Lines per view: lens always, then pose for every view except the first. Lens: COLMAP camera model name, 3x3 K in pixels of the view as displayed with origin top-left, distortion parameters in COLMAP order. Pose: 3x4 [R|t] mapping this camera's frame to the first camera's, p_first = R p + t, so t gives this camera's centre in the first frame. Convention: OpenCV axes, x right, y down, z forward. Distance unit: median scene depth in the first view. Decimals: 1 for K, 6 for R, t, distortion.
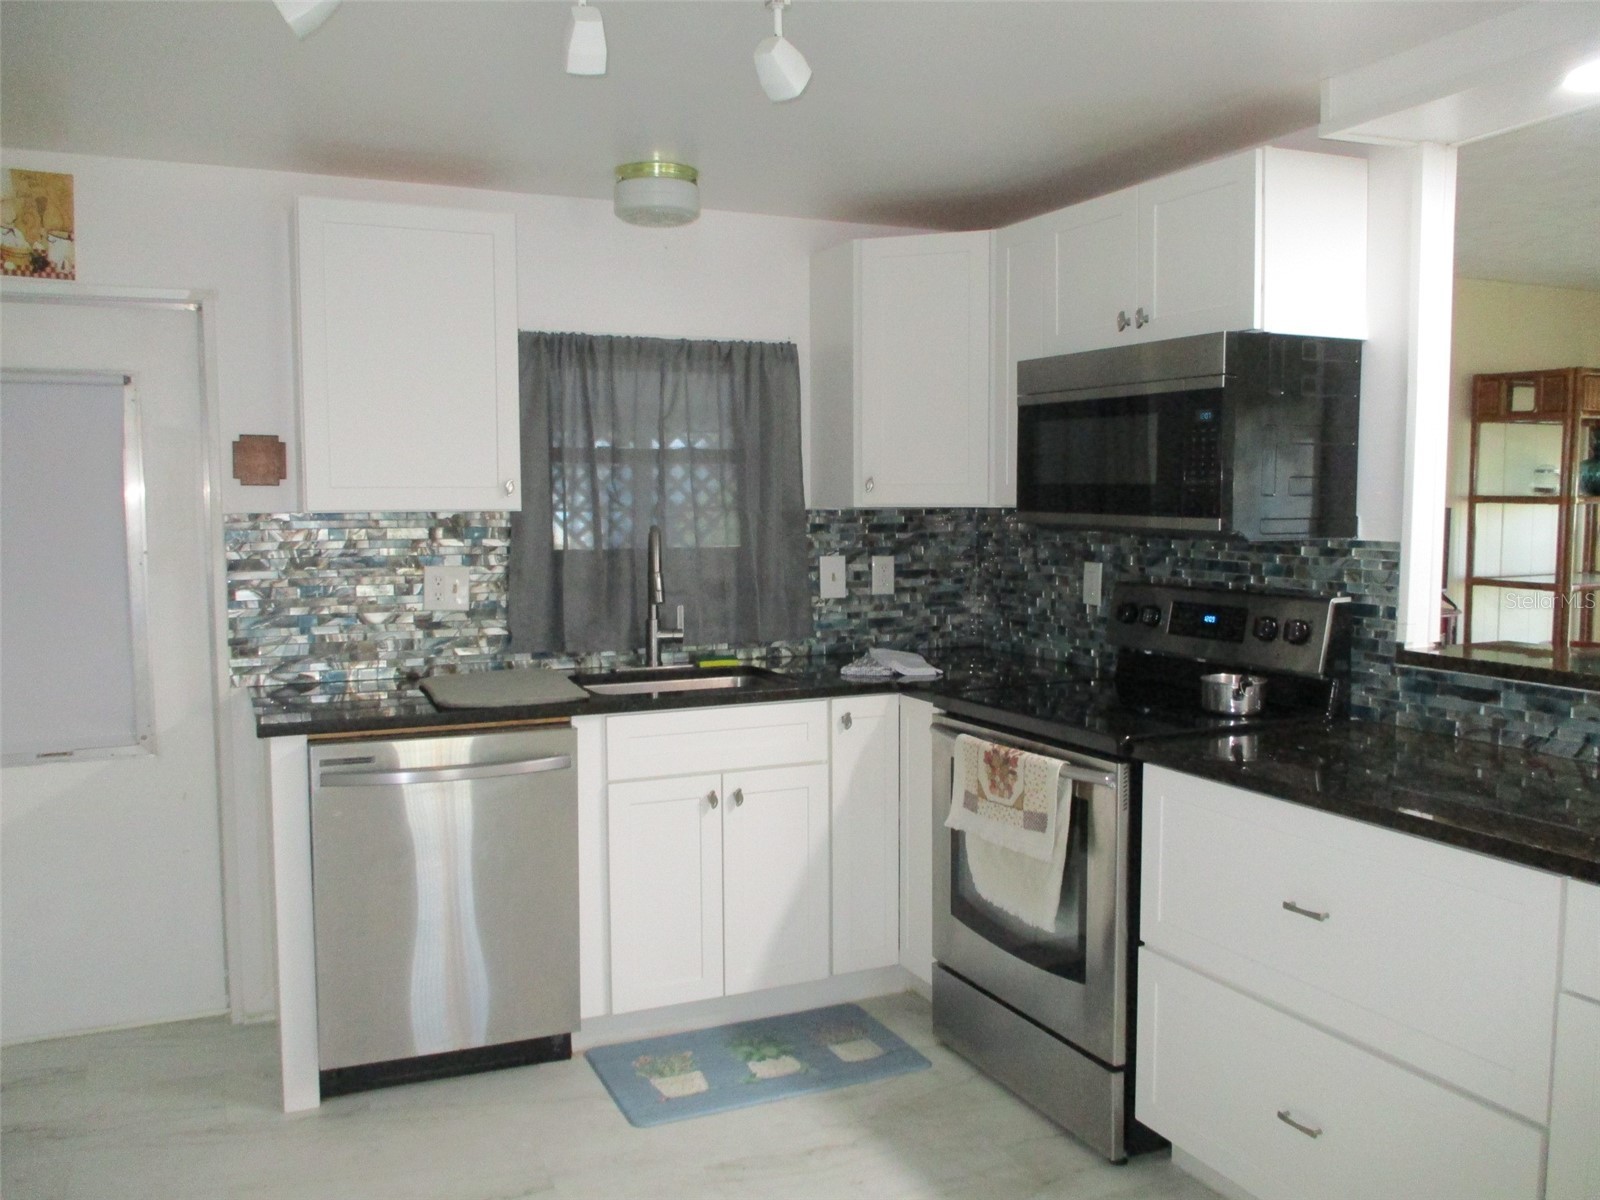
lens RADIAL K [[1322.0, 0, 817.5], [0, 1322.0, 607.1], [0, 0, 1]] dist [-0.038417, 0.017144]
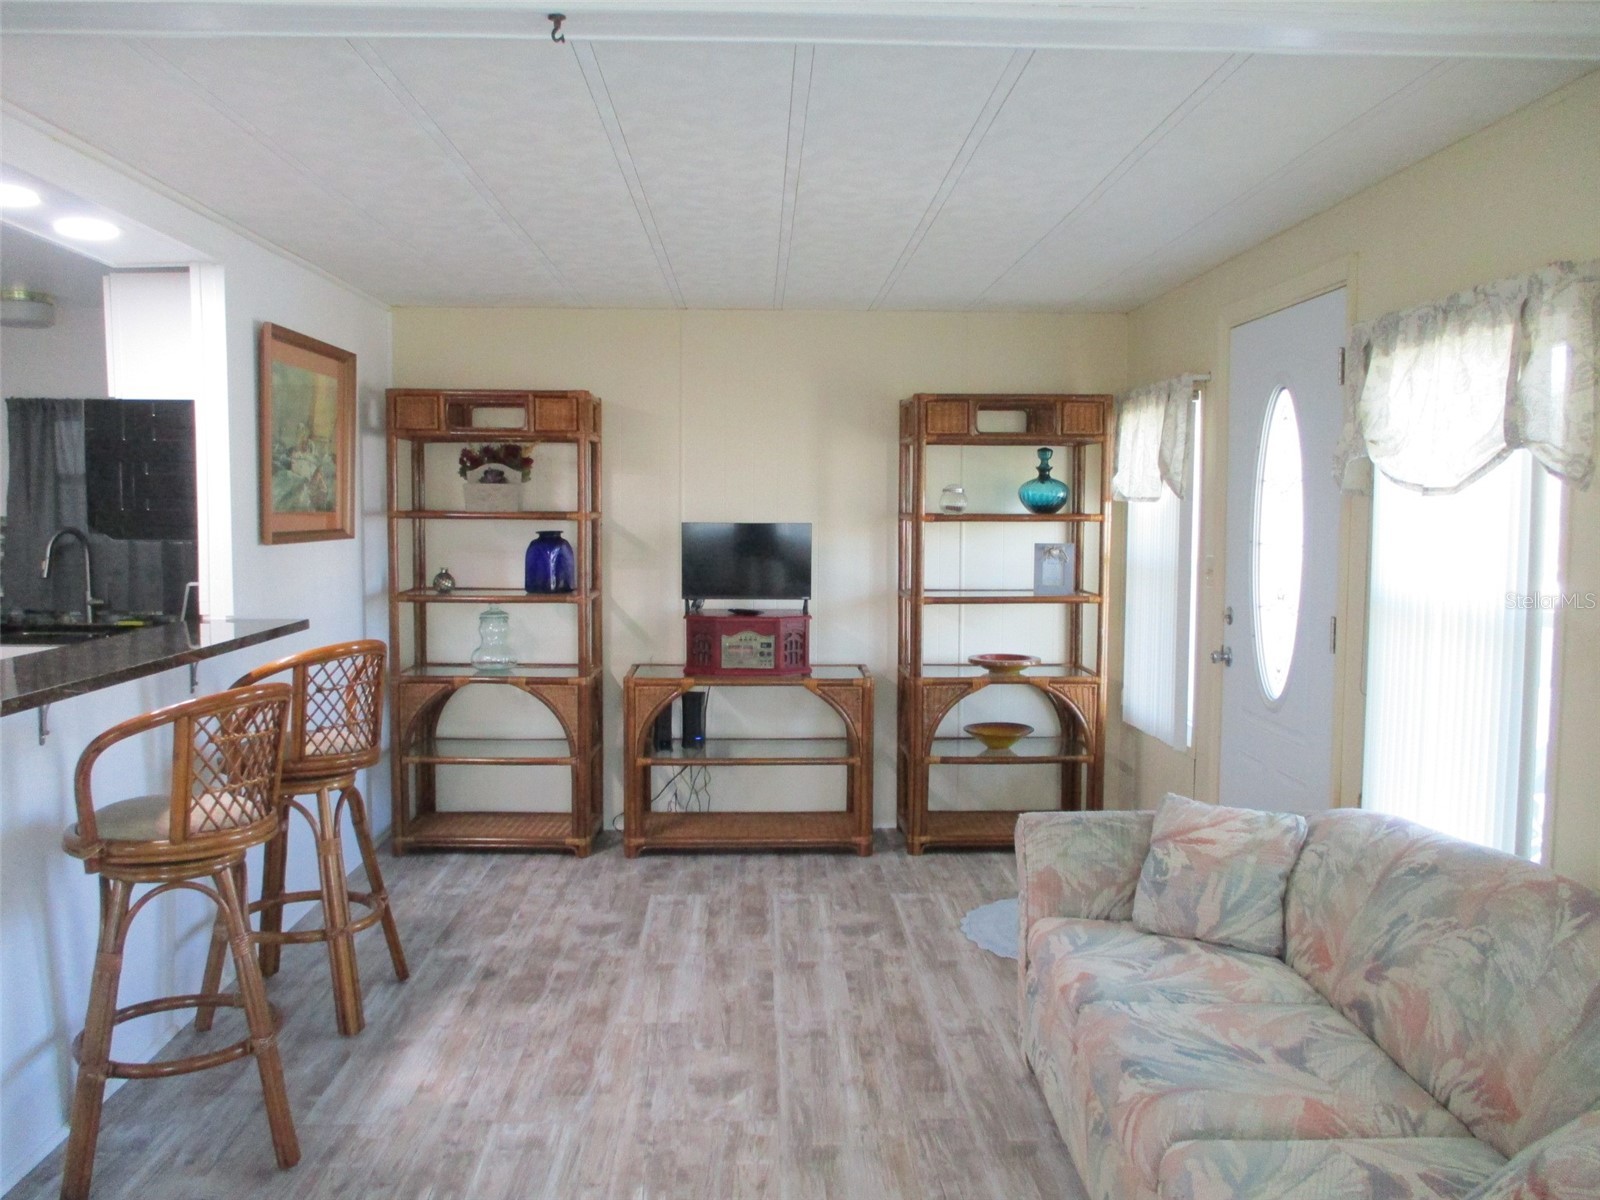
lens RADIAL K [[1322.0, 0, 817.5], [0, 1322.0, 607.1], [0, 0, 1]] dist [-0.038417, 0.017144]
pose [[0.922498, 0.040476, -0.383874, 1.298447], [-0.043072, 0.999070, 0.001835, -0.011261], [0.383592, 0.014841, 0.923383, -0.030338]]
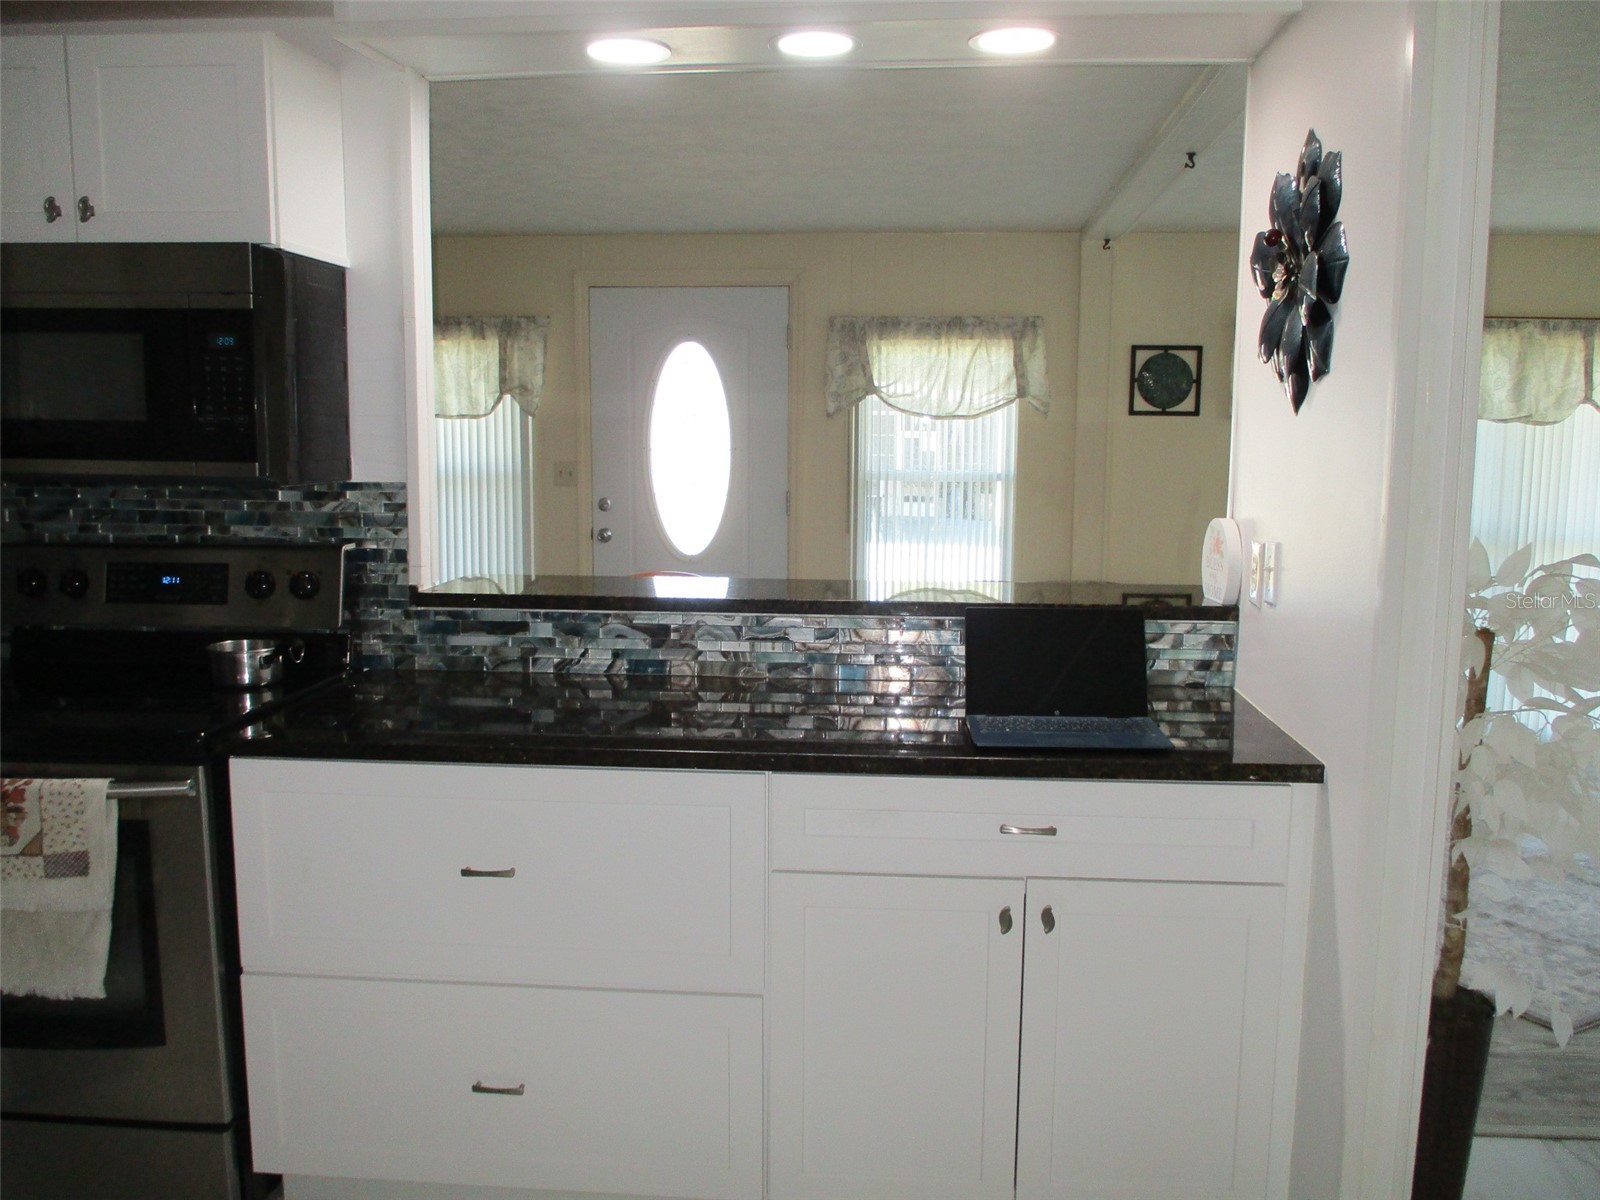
lens RADIAL K [[1322.0, 0, 817.5], [0, 1322.0, 607.1], [0, 0, 1]] dist [-0.038417, 0.017144]
pose [[0.498155, -0.110577, 0.860008, -0.207166], [0.064060, 0.993818, 0.090675, -0.021760], [-0.864718, 0.009922, 0.502159, 0.200630]]
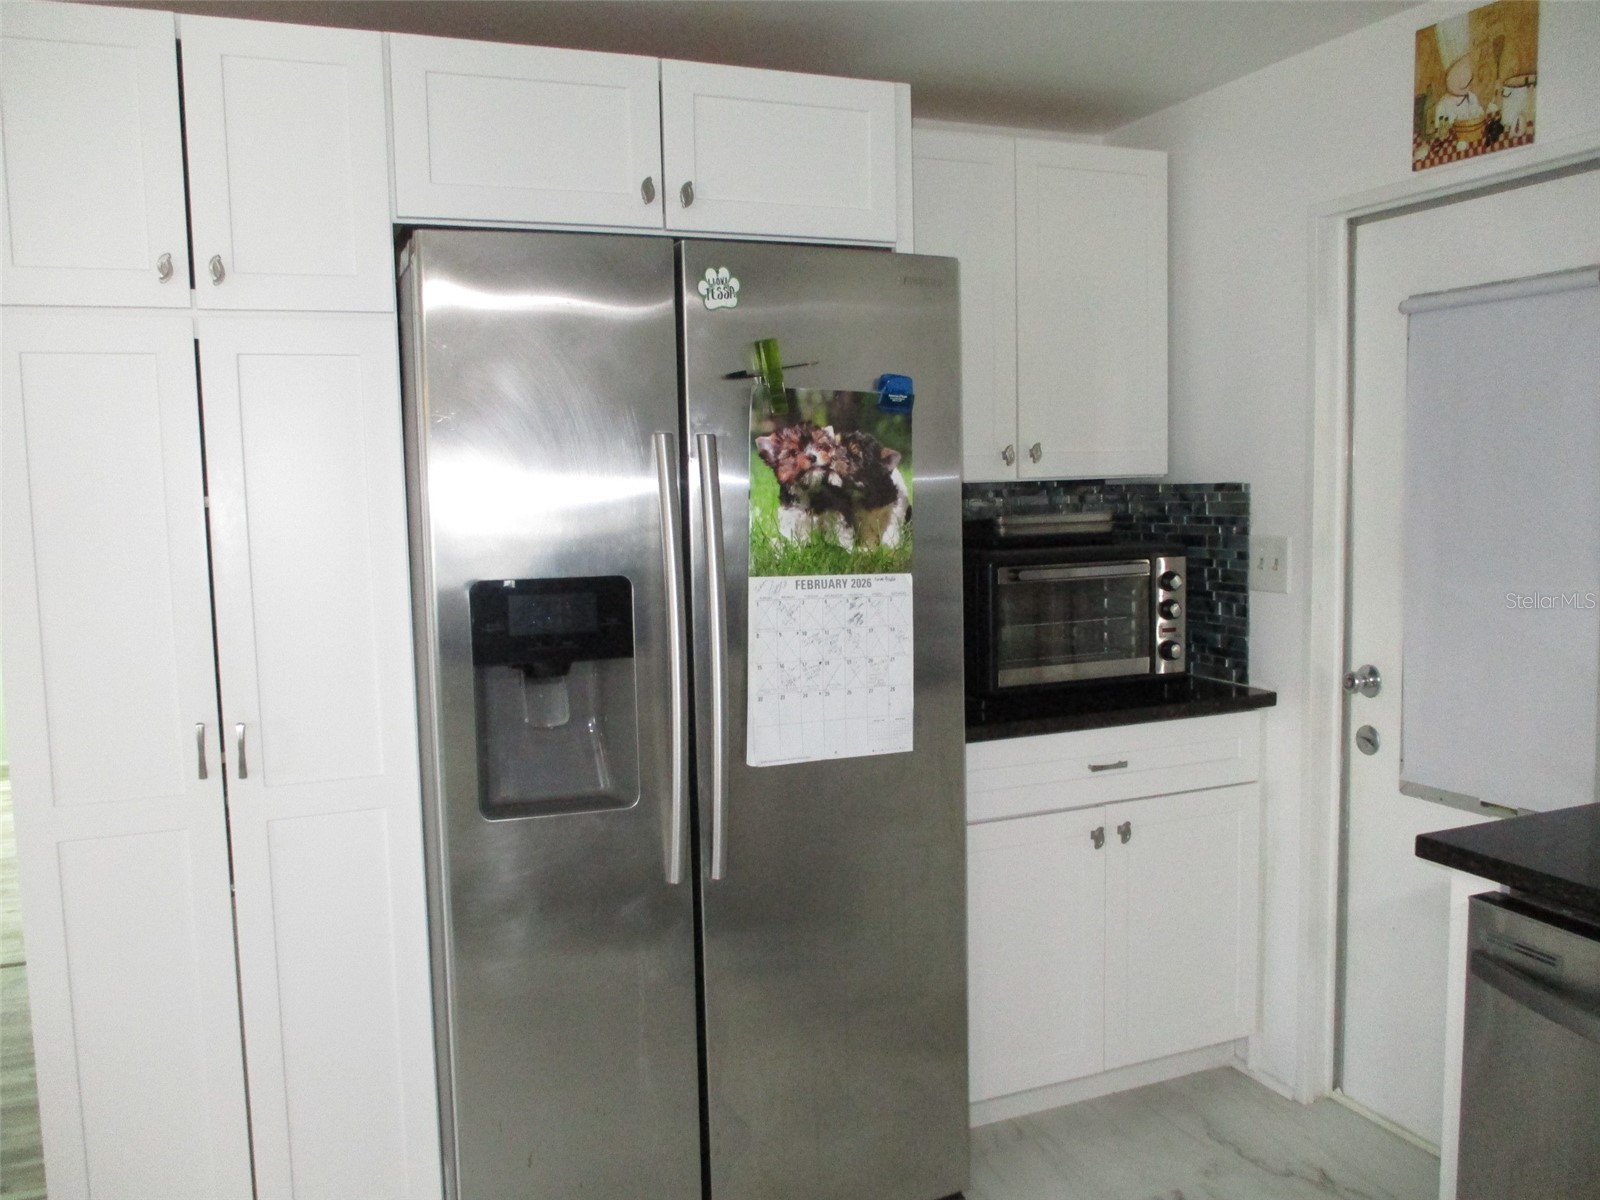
lens RADIAL K [[1322.0, 0, 817.5], [0, 1322.0, 607.1], [0, 0, 1]] dist [-0.038417, 0.017144]
pose [[-0.041009, 0.102371, -0.993901, 0.147260], [-0.060106, 0.992683, 0.104726, -0.051526], [0.997349, 0.064034, -0.034556, 0.612941]]
